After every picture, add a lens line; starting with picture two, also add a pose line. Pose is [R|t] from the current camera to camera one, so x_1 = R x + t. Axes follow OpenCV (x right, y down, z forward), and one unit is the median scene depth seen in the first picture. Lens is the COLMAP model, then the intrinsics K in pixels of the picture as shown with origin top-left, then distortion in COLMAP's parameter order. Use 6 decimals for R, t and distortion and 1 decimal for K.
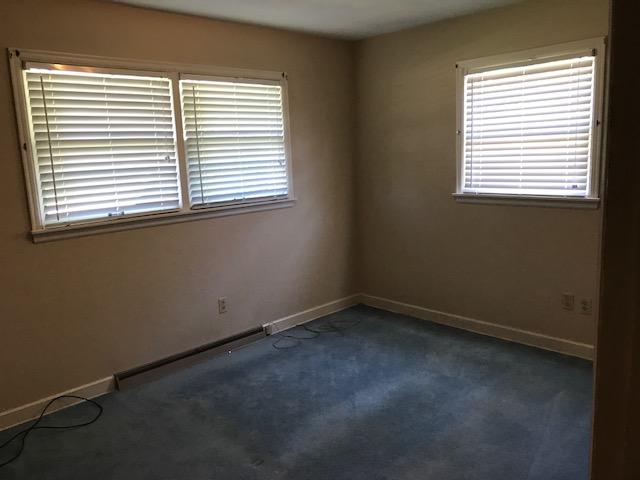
lens RADIAL K [[529.1, 0, 320.2], [0, 529.1, 240.3], [0, 0, 1]] dist [0.017005, -0.039255]
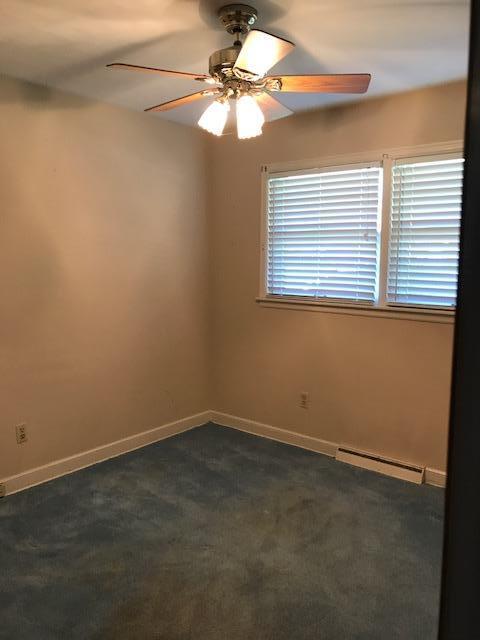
lens RADIAL K [[529.1, 0, 238.8], [0, 529.1, 320.1], [0, 0, 1]] dist [0.017005, -0.039255]
pose [[0.063888, 0.180892, -0.981426, 0.687998], [-0.170055, 0.971025, 0.167904, -0.152984], [0.983361, 0.156170, 0.092799, 0.697538]]
